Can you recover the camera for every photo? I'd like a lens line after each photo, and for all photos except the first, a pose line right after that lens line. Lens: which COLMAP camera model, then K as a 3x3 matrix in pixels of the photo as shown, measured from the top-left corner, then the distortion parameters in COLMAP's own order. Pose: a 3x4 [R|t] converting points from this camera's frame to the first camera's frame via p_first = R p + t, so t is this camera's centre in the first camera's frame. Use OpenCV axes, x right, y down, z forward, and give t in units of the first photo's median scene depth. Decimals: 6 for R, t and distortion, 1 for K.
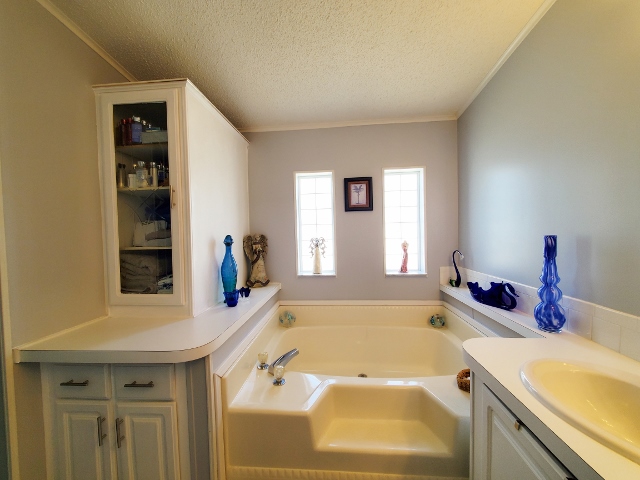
lens RADIAL K [[253.0, 0, 318.6], [0, 253.0, 241.3], [0, 0, 1]] dist [0.003028, -0.001391]
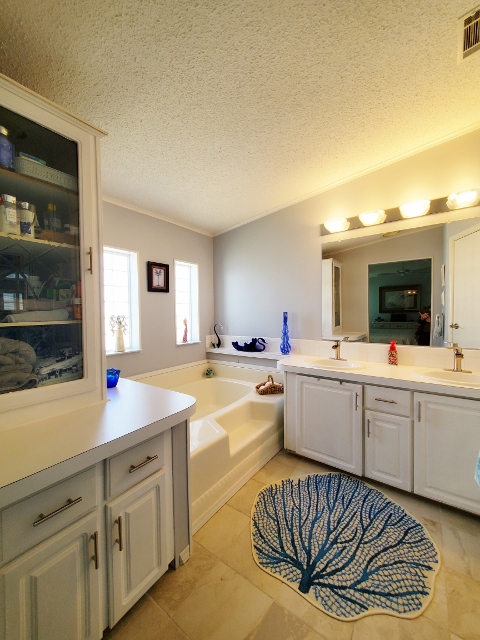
lens RADIAL K [[253.0, 0, 239.3], [0, 253.0, 317.9], [0, 0, 1]] dist [0.003028, -0.001391]
pose [[0.517084, -0.002596, 0.855931, -0.648239], [0.025444, 0.999600, -0.012339, 0.022695], [-0.855557, 0.028158, 0.516943, 0.093155]]
